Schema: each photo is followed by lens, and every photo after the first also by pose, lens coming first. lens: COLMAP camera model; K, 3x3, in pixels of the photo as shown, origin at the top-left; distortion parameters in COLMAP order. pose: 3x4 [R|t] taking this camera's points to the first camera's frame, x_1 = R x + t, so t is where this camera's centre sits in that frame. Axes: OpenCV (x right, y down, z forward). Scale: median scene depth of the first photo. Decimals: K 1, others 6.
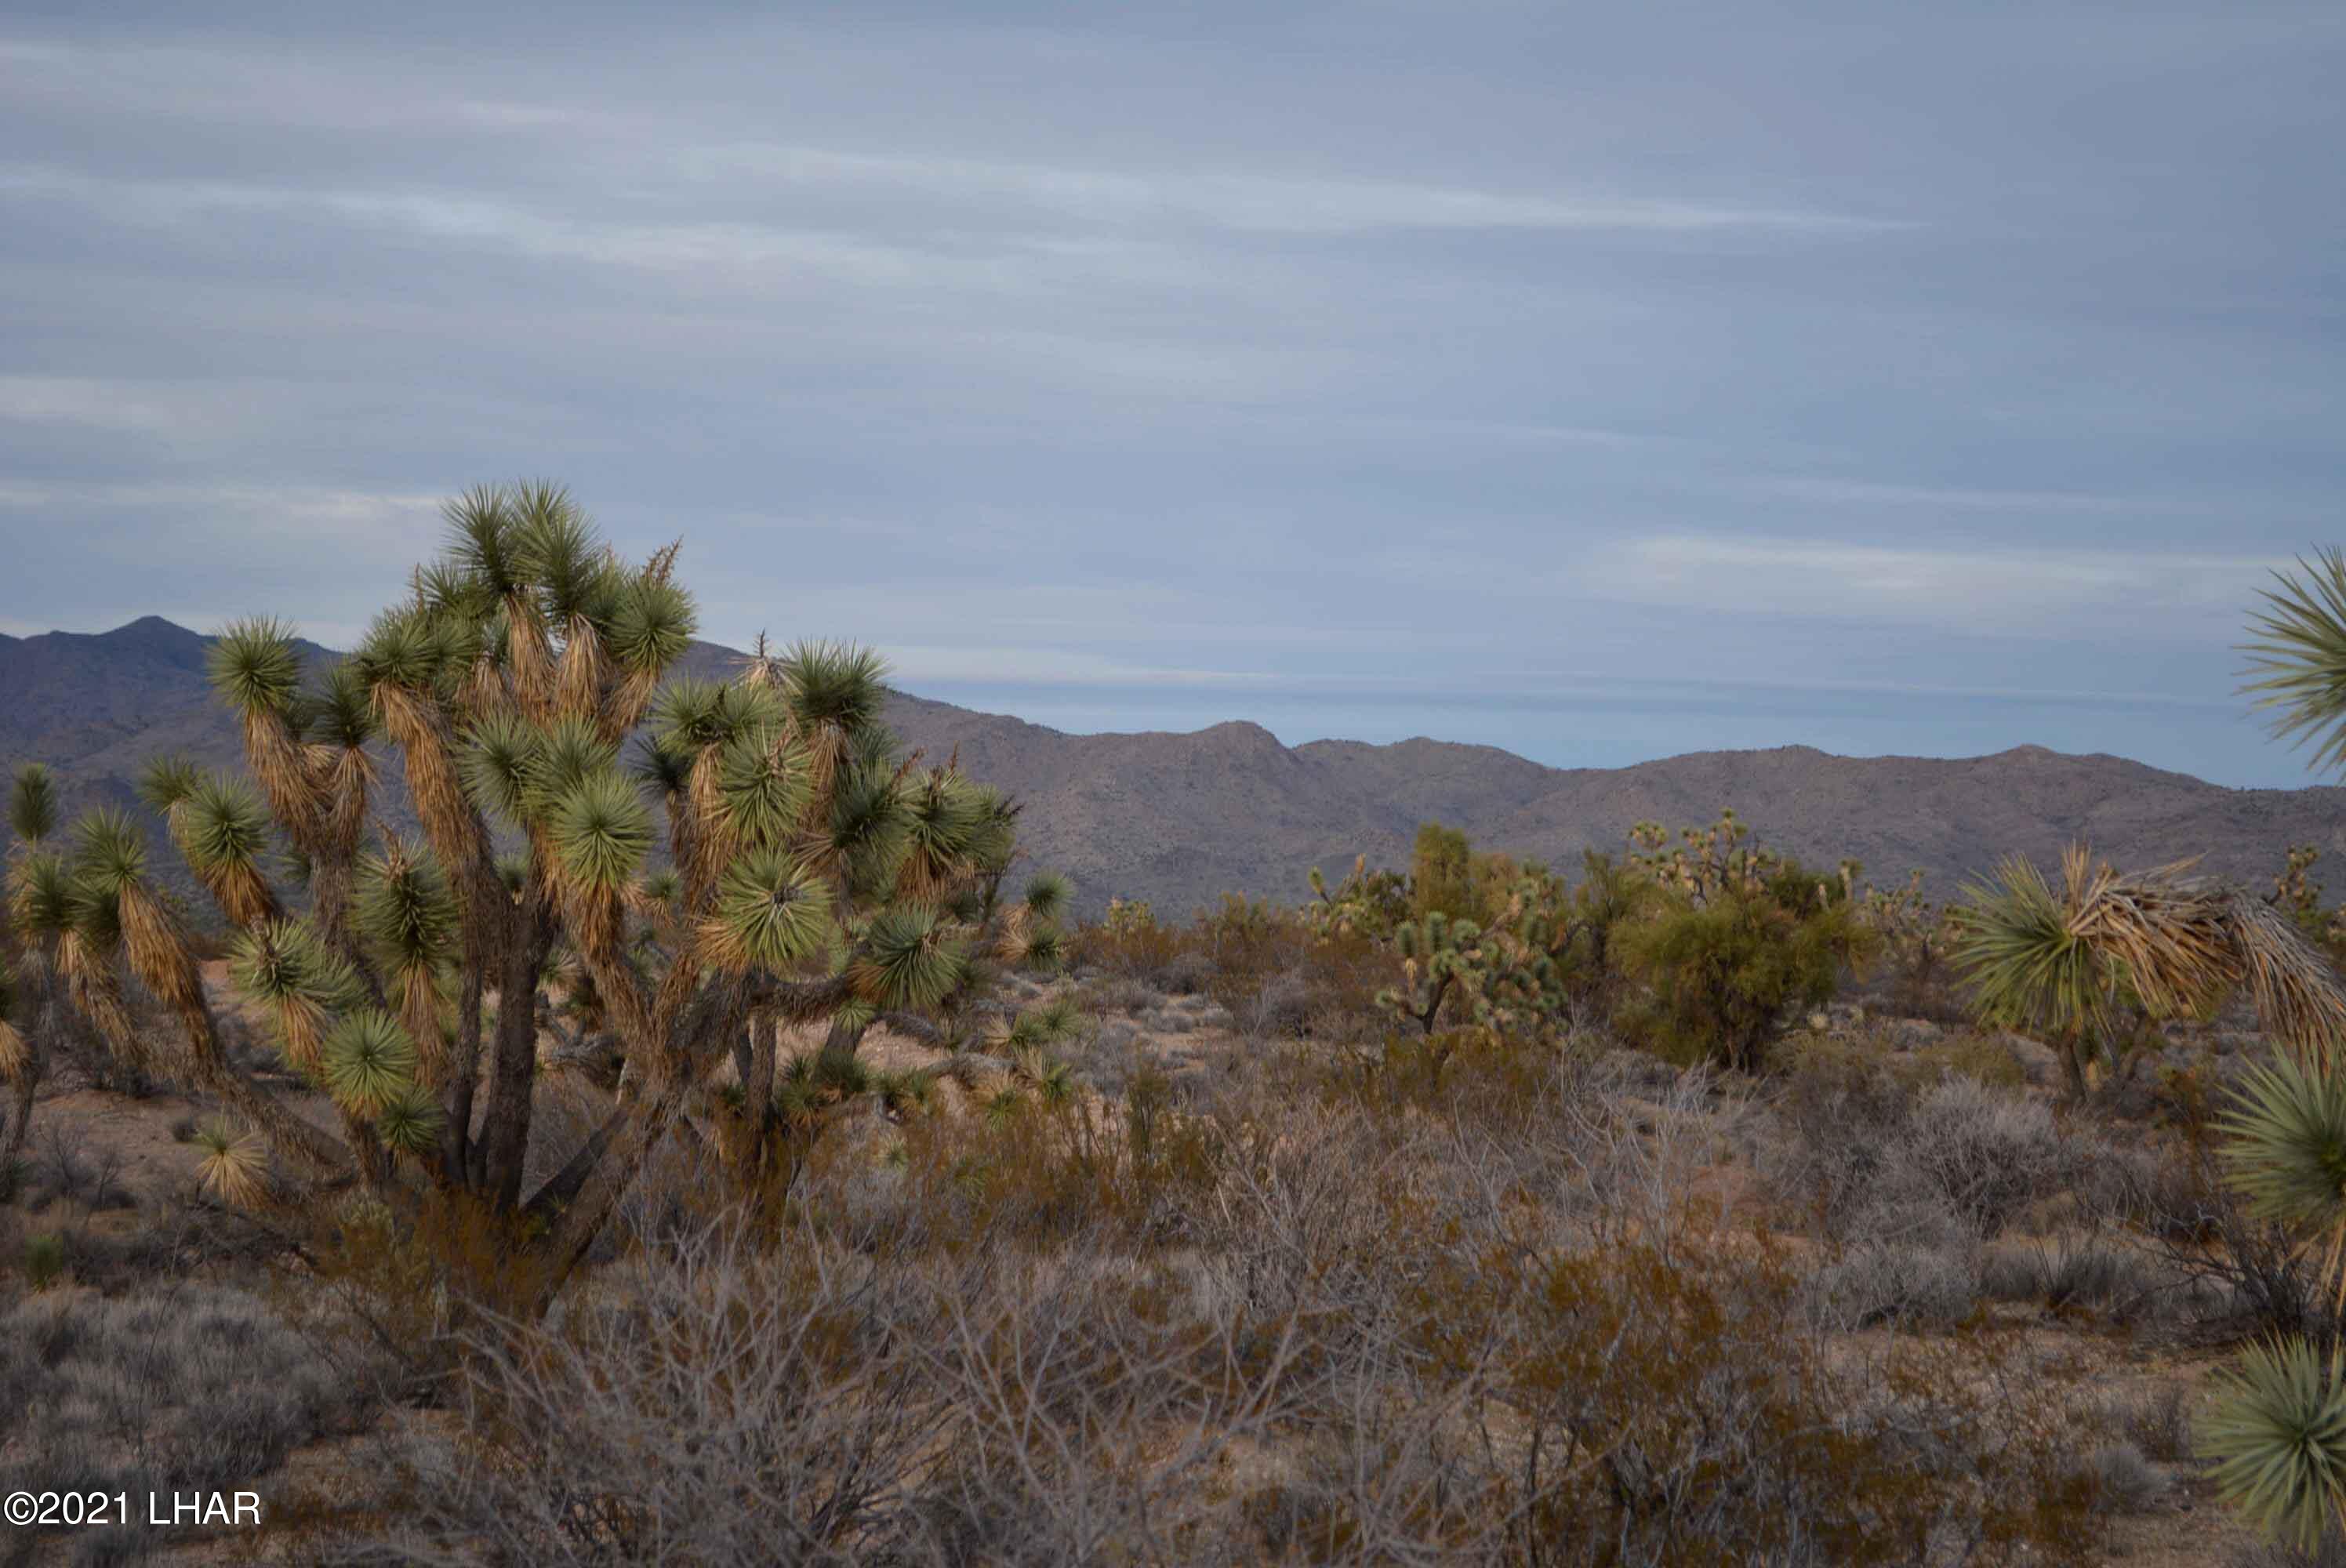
lens RADIAL K [[5582.3, 0, 1172.6], [0, 5582.3, 775.1], [0, 0, 1]] dist [0.080527, 0.000000]
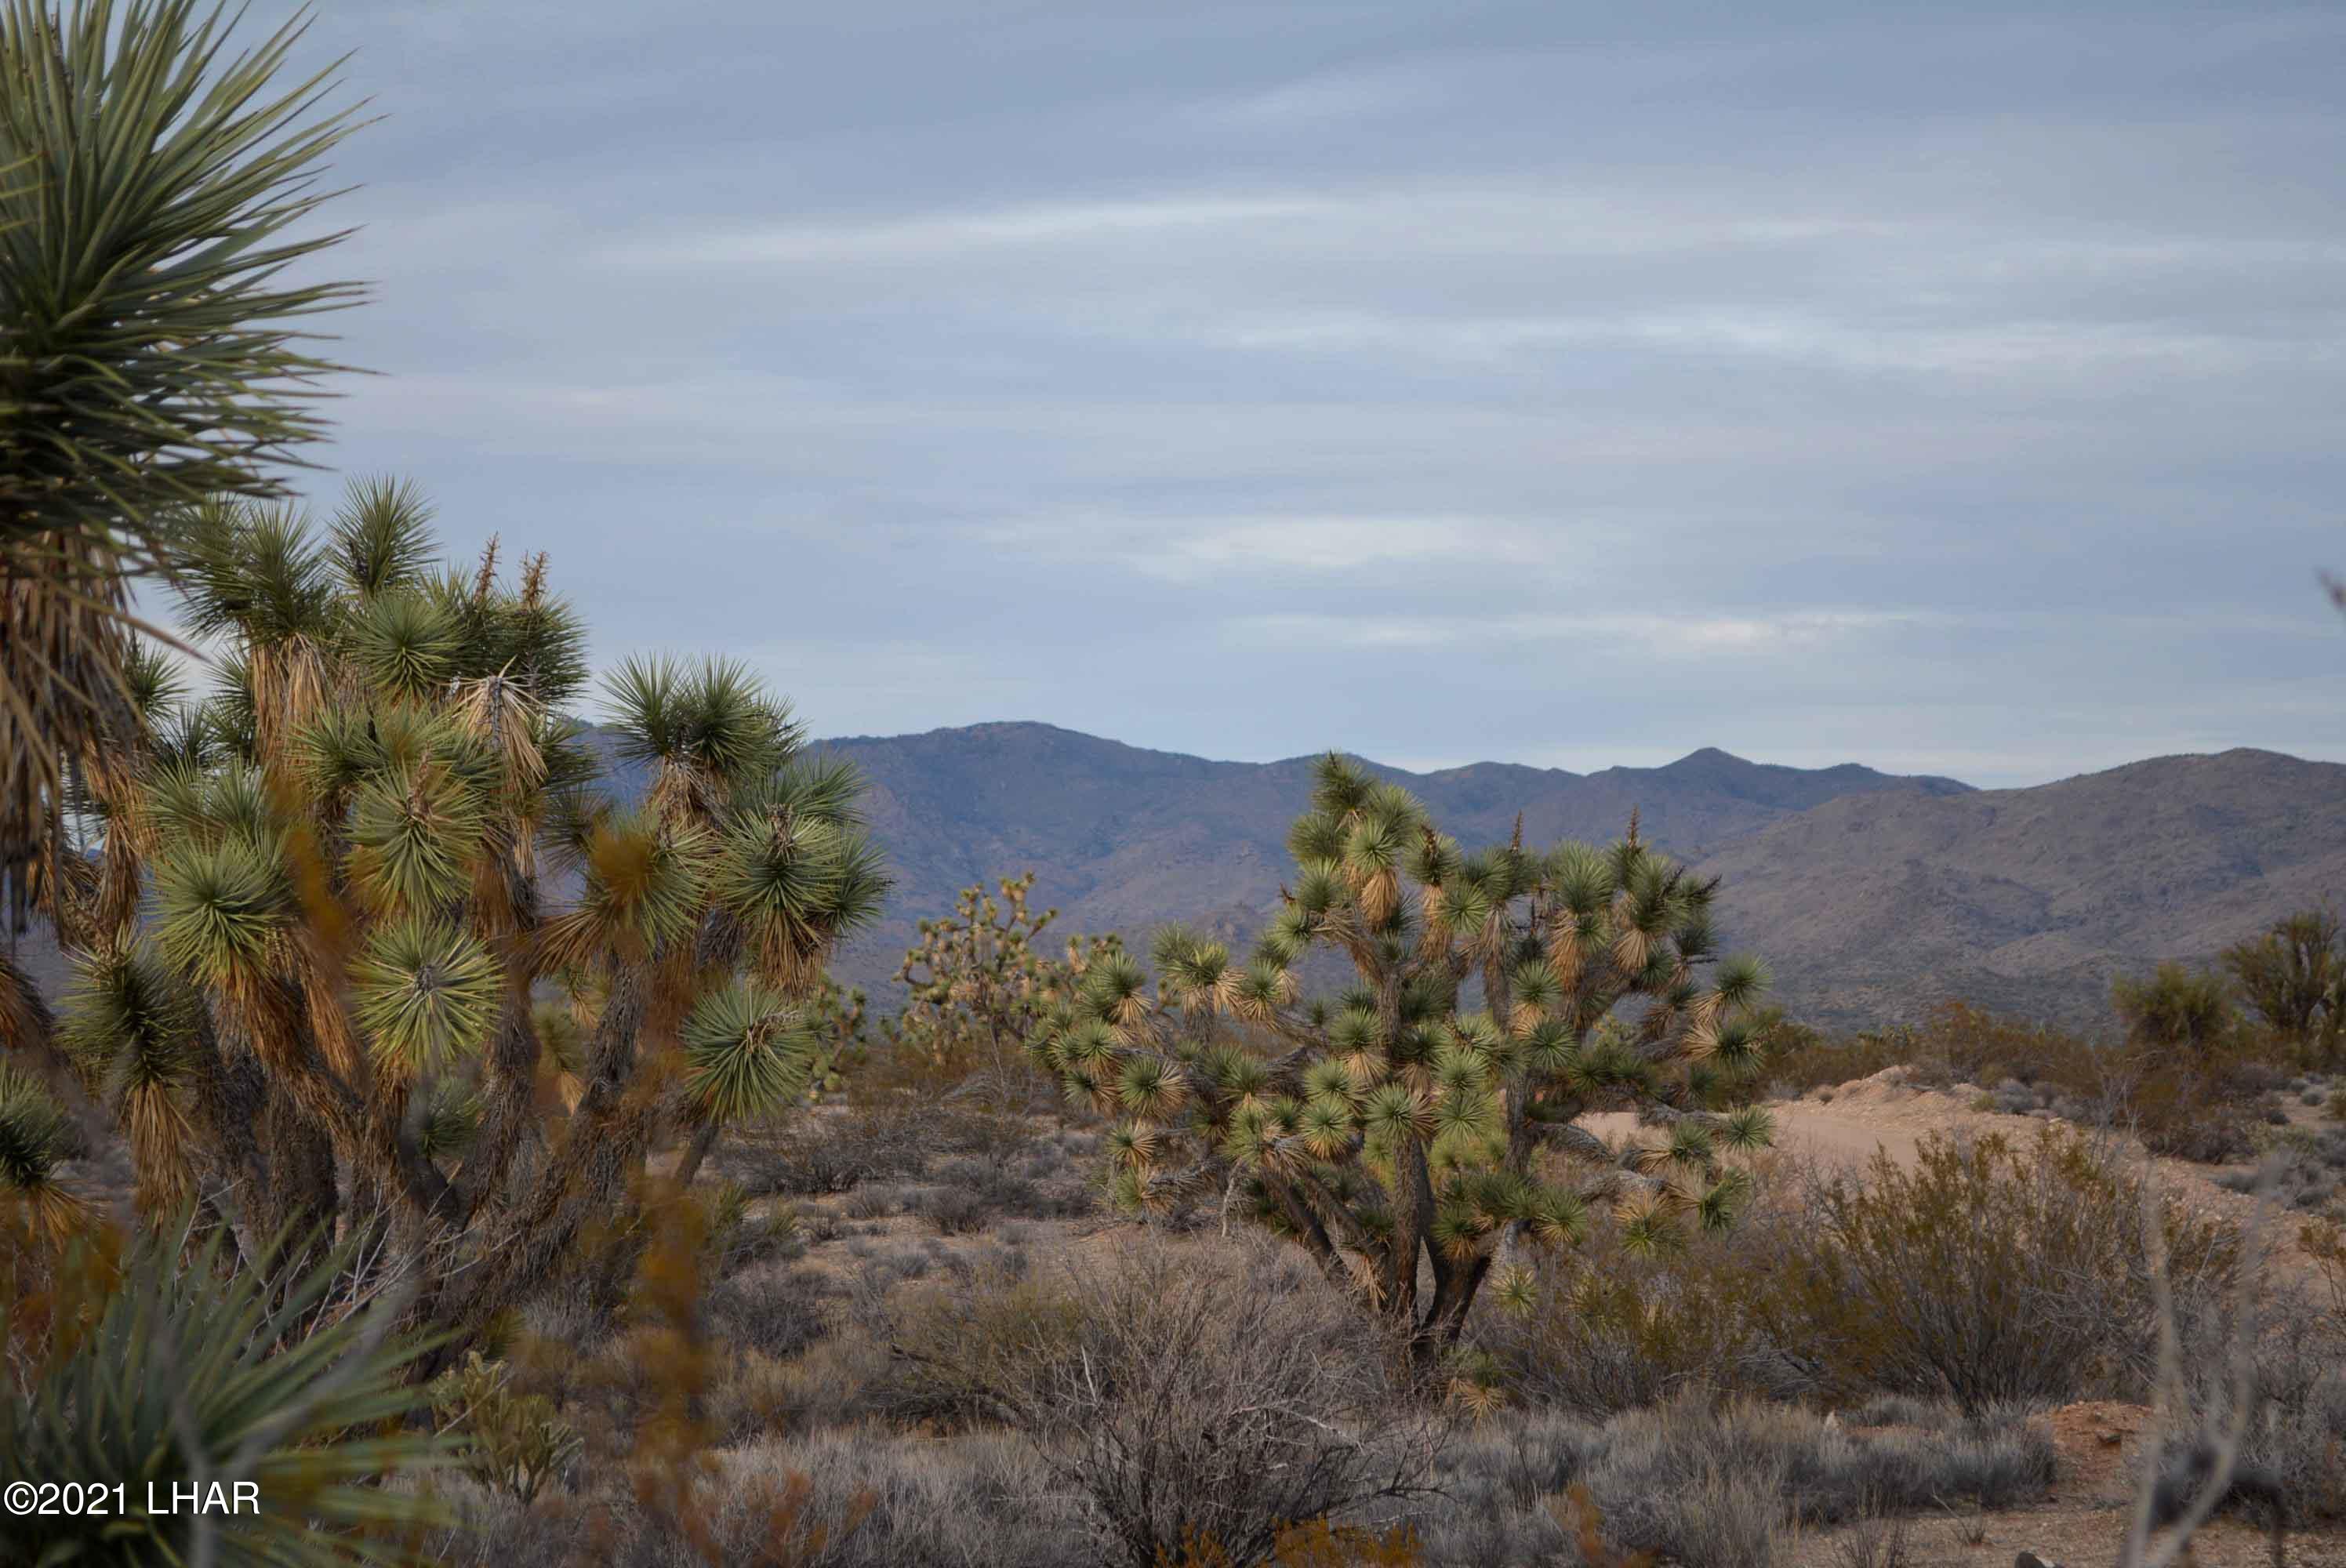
lens RADIAL K [[5582.3, 0, 1190.5], [0, 5582.3, 780.7], [0, 0, 1]] dist [0.080527, 0.000000]
pose [[0.960957, -0.041341, -0.273592, 0.136822], [0.035625, 0.999031, -0.025831, 0.009997], [0.274394, 0.015076, 0.961499, 0.158103]]
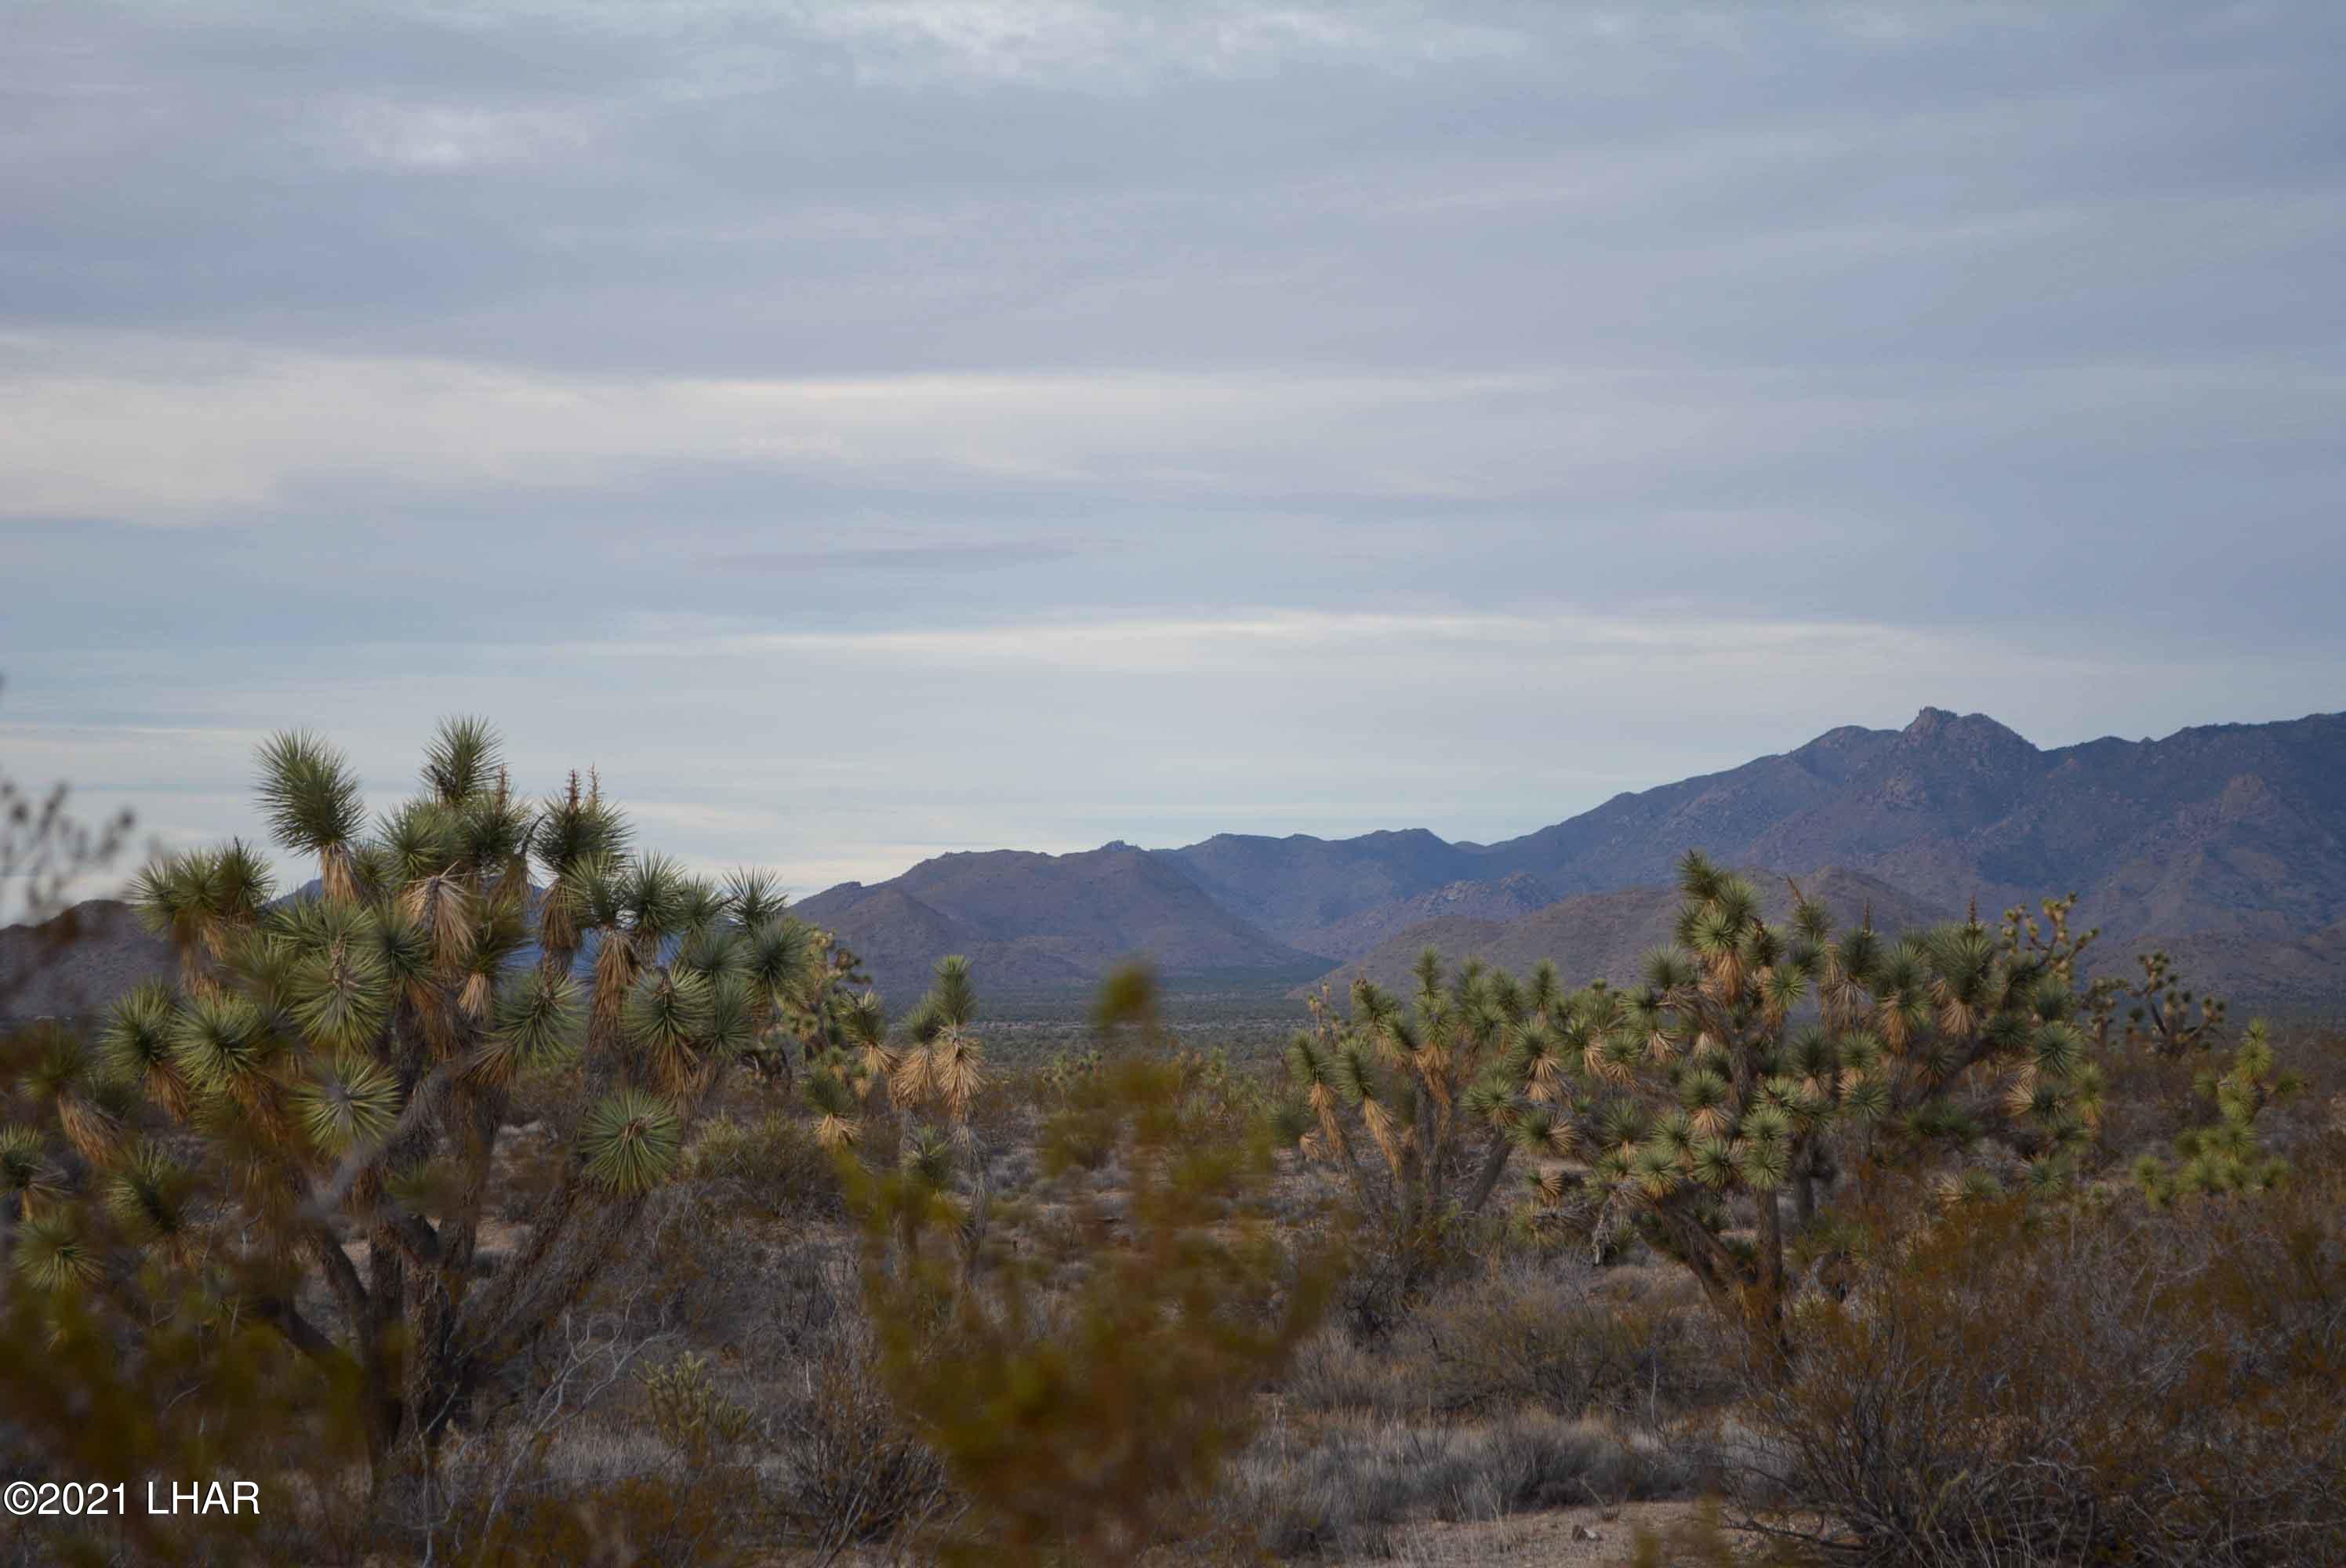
lens RADIAL K [[5582.3, 0, 1181.8], [0, 5582.3, 781.3], [0, 0, 1]] dist [0.080527, 0.000000]
pose [[0.865680, -0.048180, -0.498274, 0.353360], [0.036636, 0.998786, -0.032926, 0.001151], [0.499256, 0.010248, 0.866394, 0.065579]]
